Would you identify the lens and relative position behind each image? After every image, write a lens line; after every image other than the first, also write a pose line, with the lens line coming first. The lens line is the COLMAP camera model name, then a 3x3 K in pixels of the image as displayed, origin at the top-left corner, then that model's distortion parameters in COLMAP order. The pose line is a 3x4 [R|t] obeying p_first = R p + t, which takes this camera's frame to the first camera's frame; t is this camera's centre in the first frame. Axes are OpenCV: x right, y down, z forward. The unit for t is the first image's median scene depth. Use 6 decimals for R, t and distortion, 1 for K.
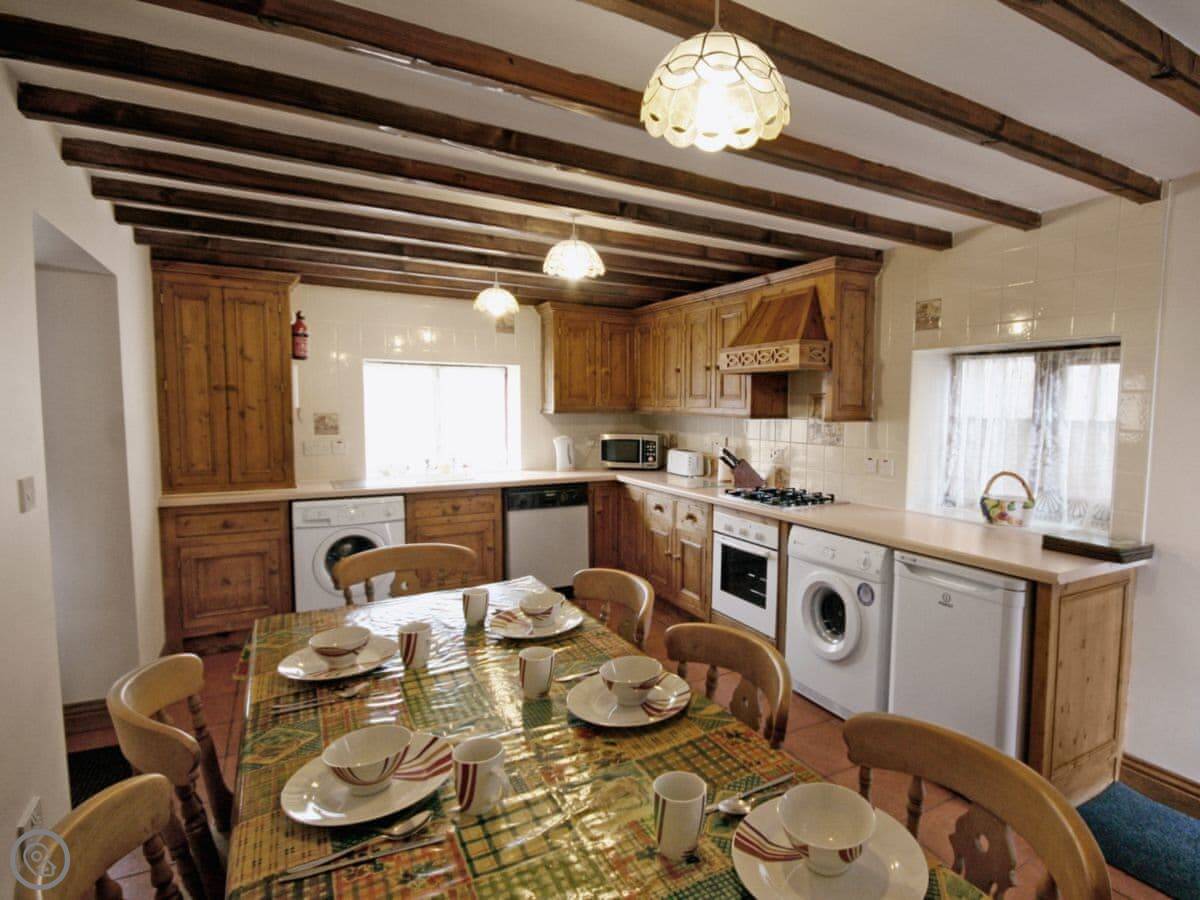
lens RADIAL K [[606.0, 0, 601.3], [0, 606.0, 448.1], [0, 0, 1]] dist [0.000724, 0.000132]
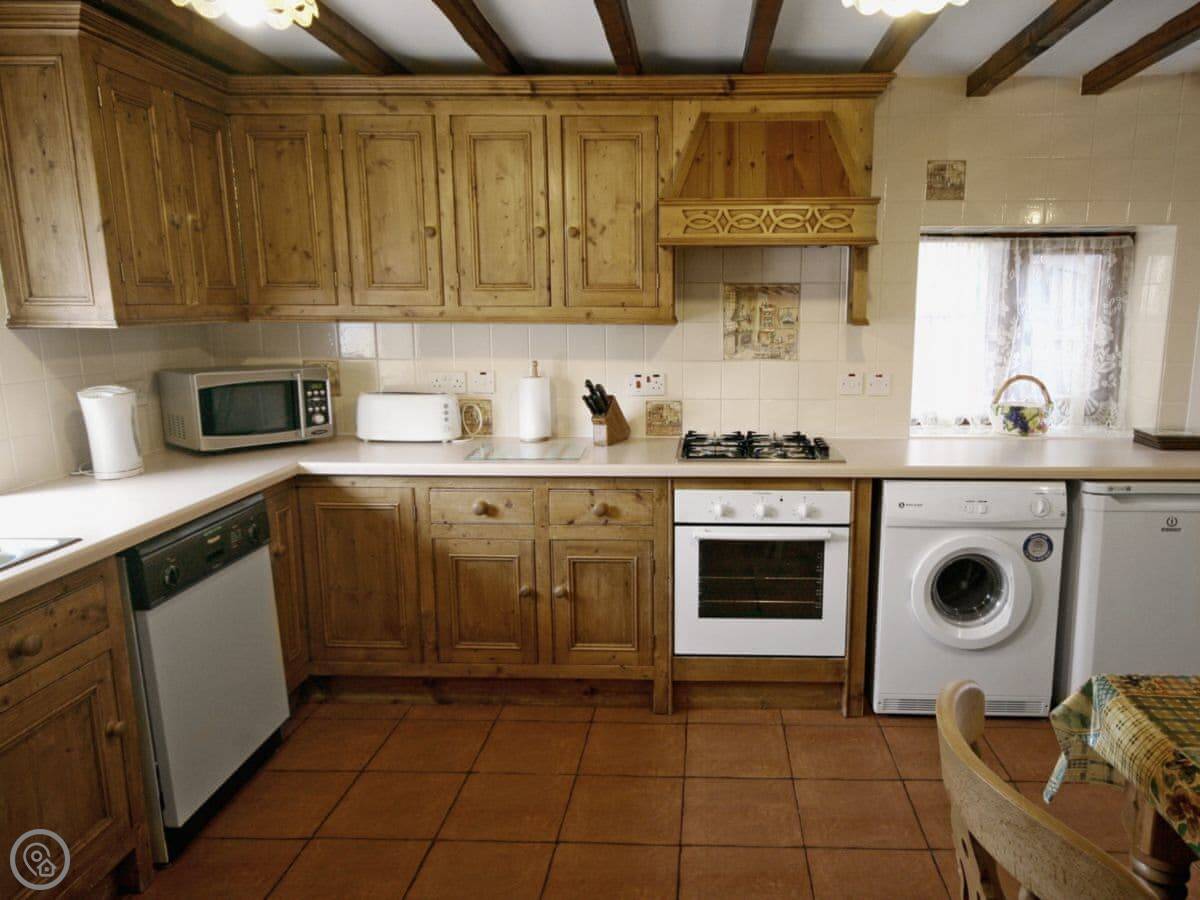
lens RADIAL K [[885.2, 0, 601.3], [0, 885.2, 457.5], [0, 0, 1]] dist [0.022194, -0.000719]
pose [[0.498528, -0.158705, 0.852222, -0.627900], [0.066745, 0.987207, 0.144798, -0.058760], [-0.864300, -0.015304, 0.502744, 0.723354]]
